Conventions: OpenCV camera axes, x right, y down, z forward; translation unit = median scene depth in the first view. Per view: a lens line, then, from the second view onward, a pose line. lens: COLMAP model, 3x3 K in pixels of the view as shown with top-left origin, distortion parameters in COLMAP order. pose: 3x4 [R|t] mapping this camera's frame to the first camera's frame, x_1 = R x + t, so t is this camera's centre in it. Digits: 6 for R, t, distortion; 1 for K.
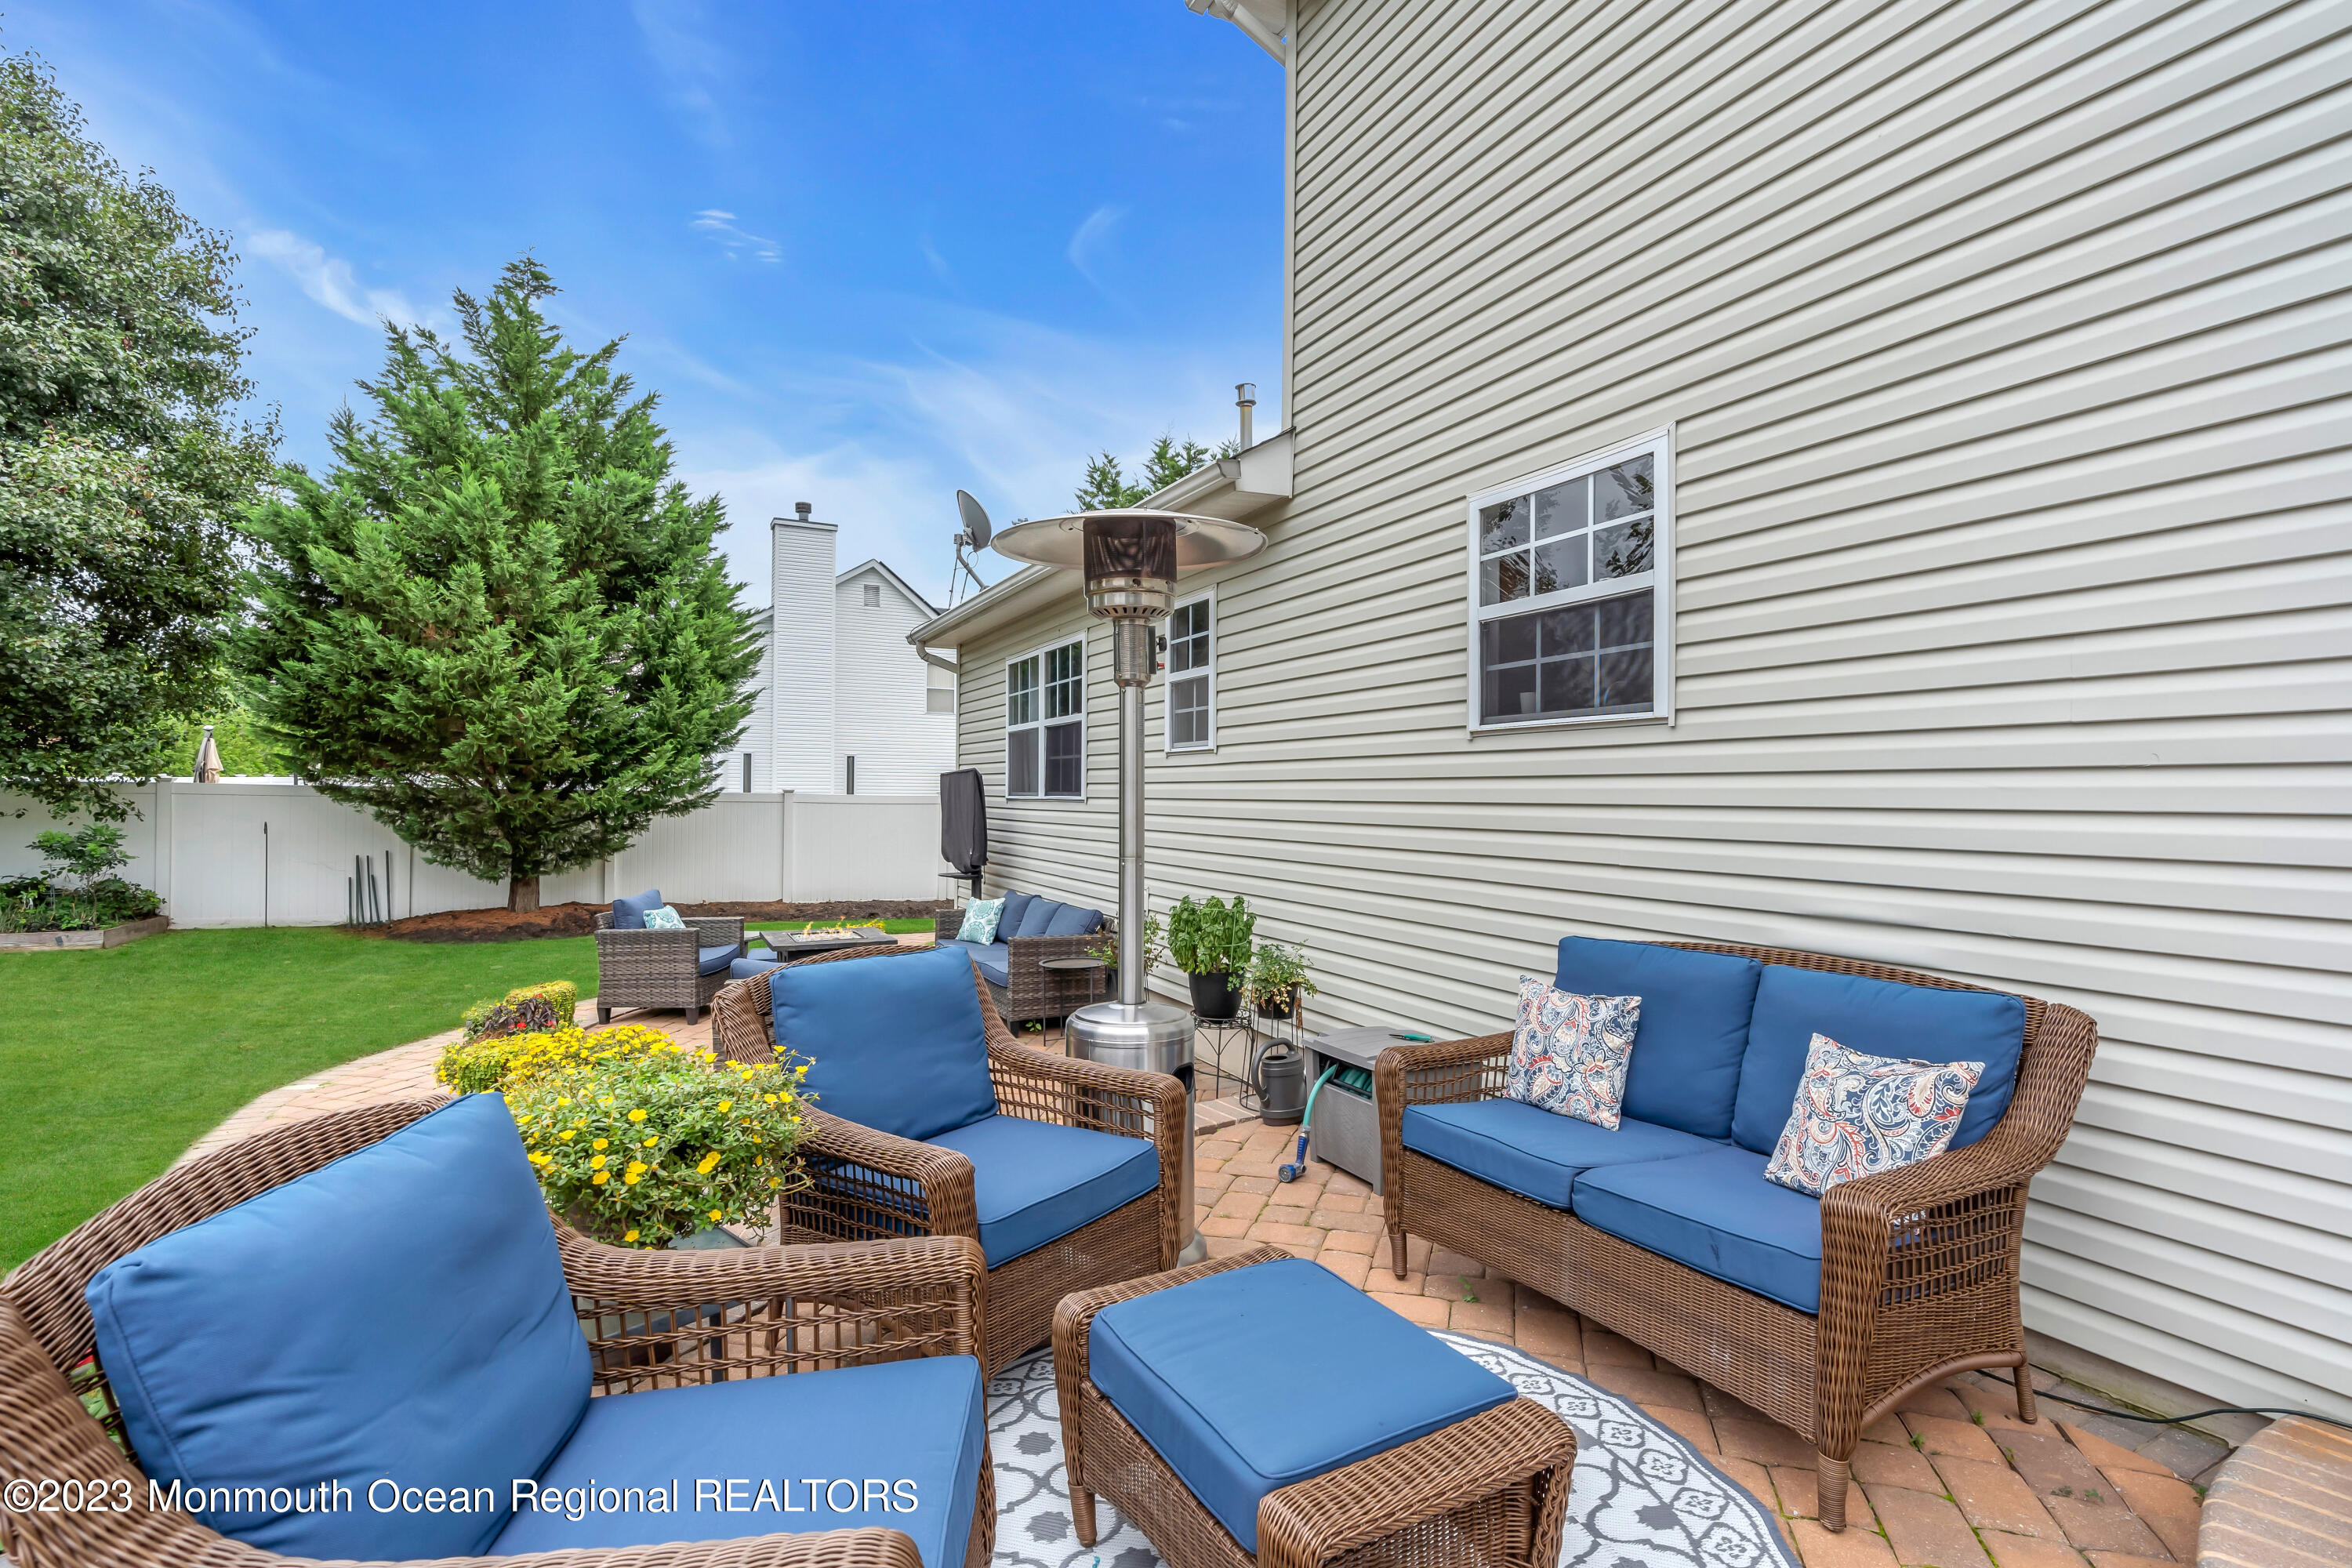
lens RADIAL K [[1084.5, 0, 1185.7], [0, 1084.5, 800.5], [0, 0, 1]] dist [-0.000950, 0.006340]
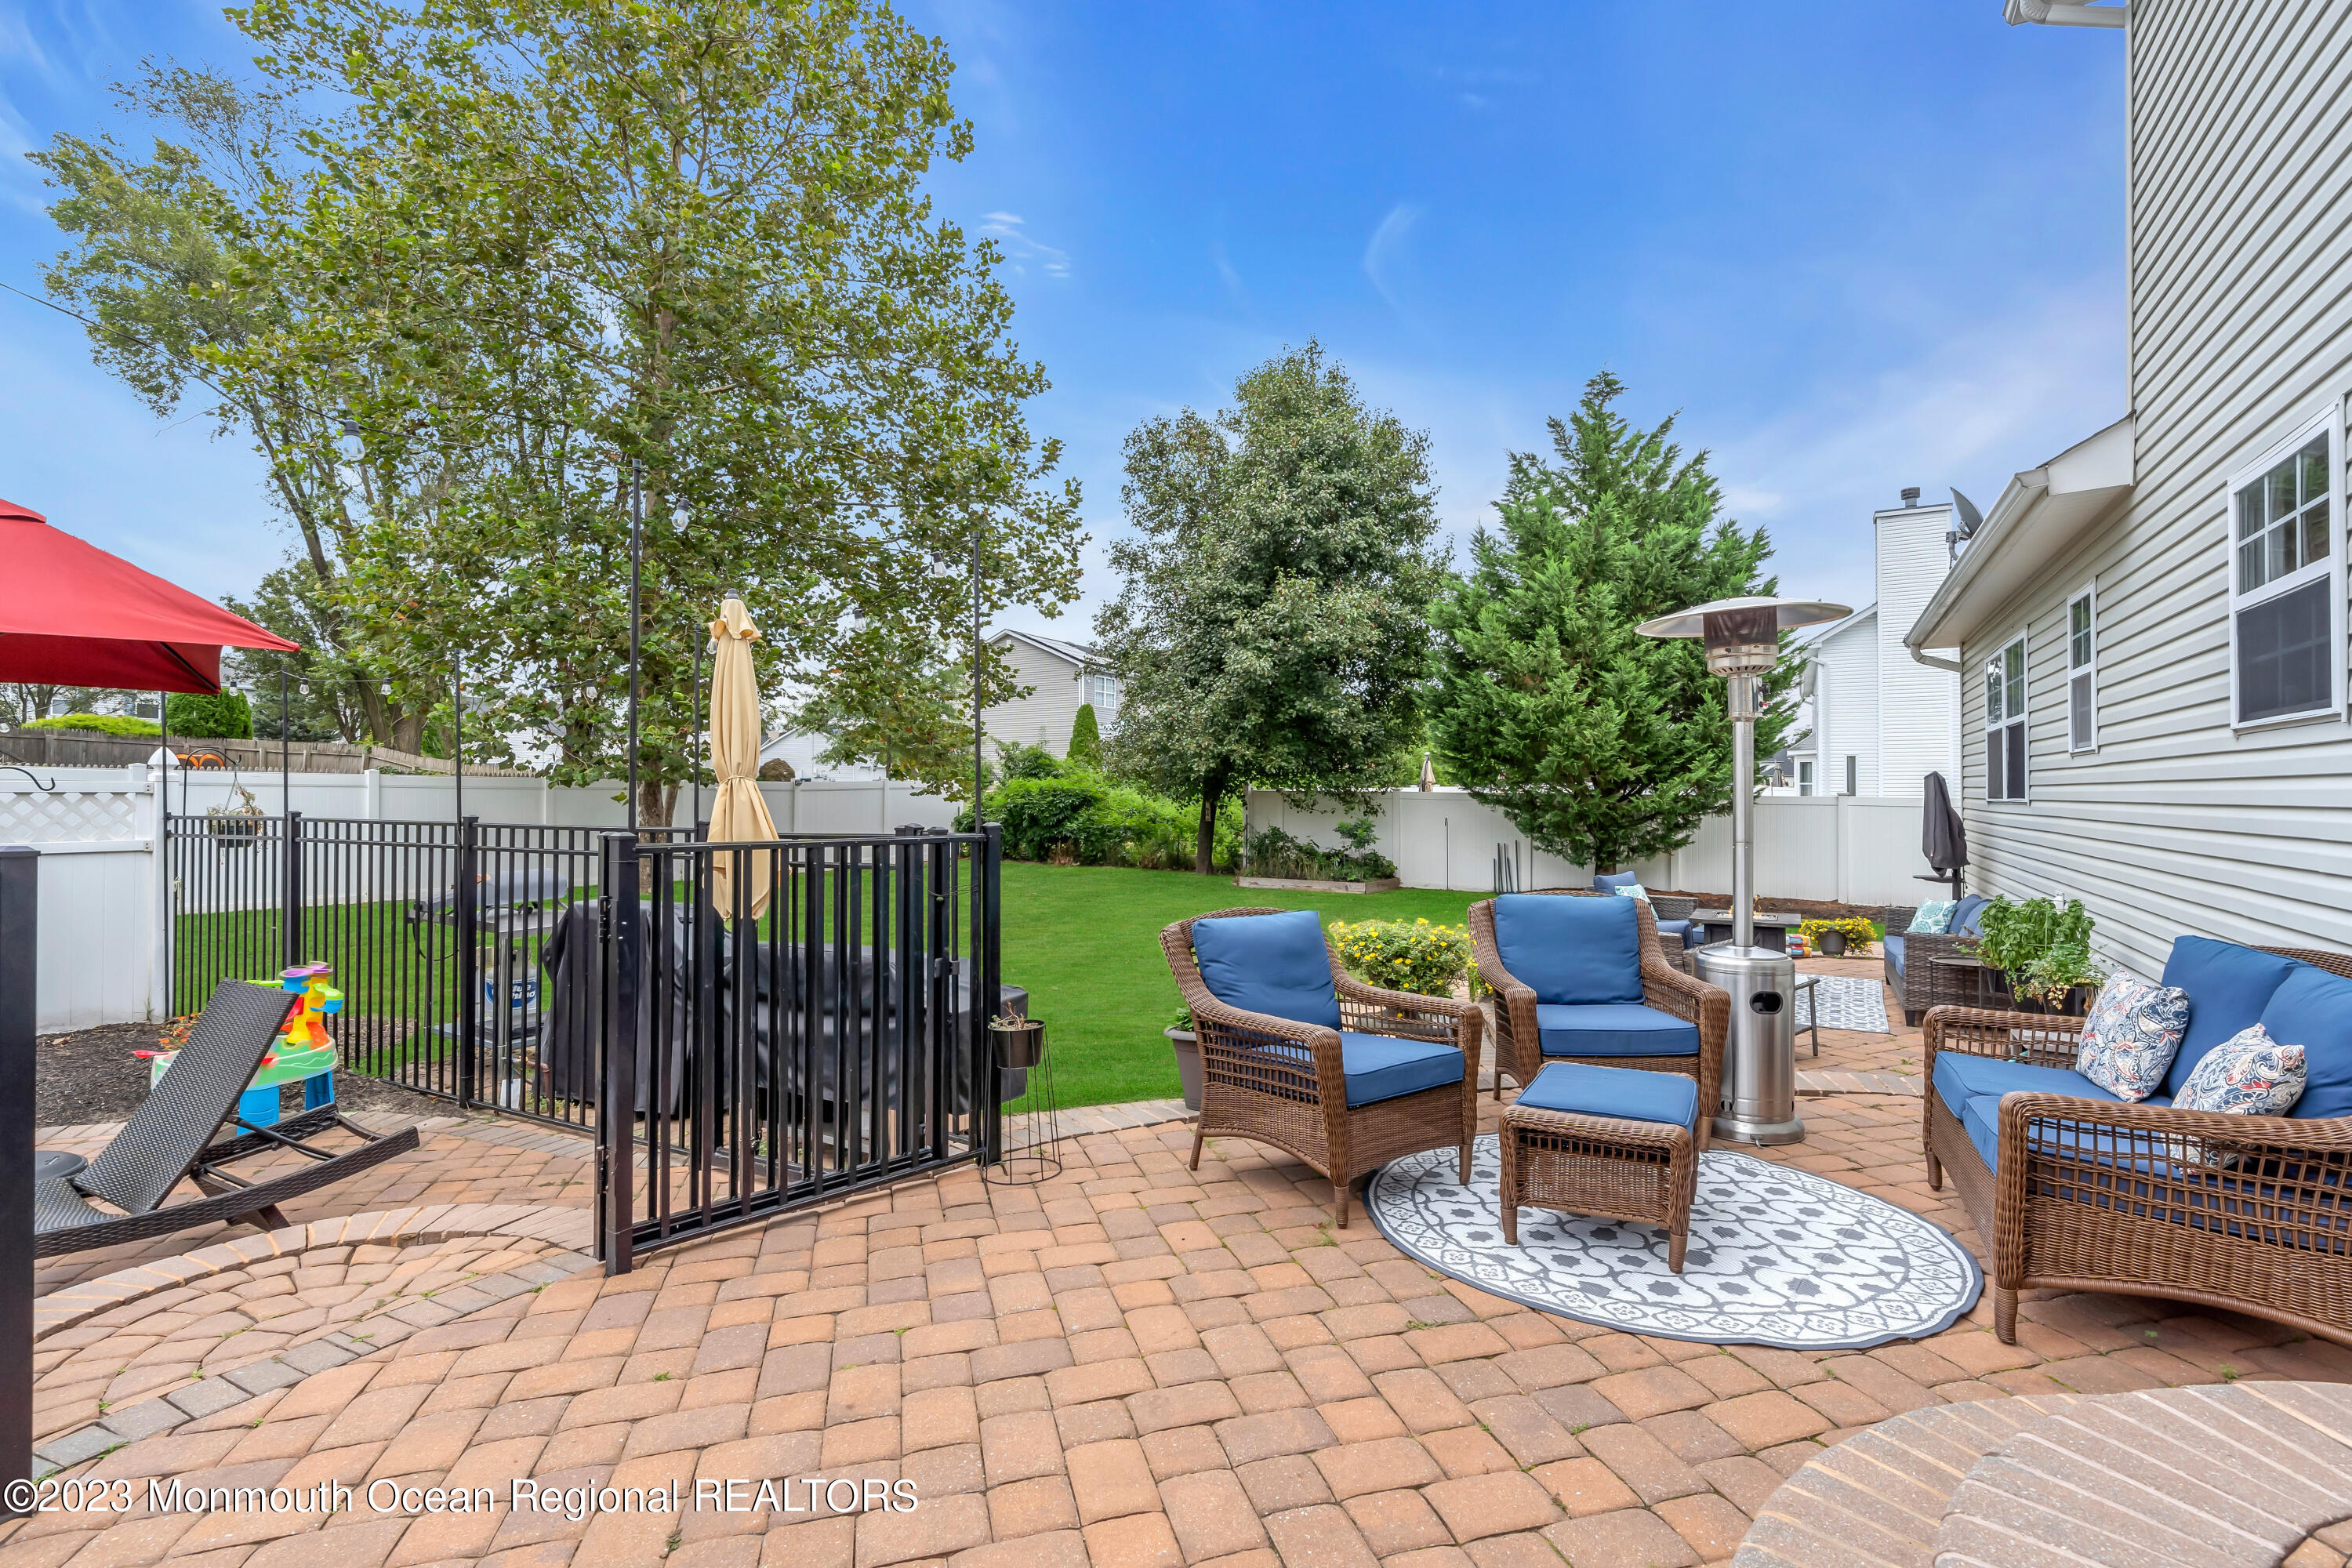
lens RADIAL K [[1084.5, 0, 1176.5], [0, 1084.5, 789.2], [0, 0, 1]] dist [-0.000950, 0.006340]
pose [[0.540705, -0.010861, -0.841142, 0.201007], [0.000021, 0.999917, -0.012897, 0.000298], [0.841212, 0.006956, 0.540660, -0.101701]]
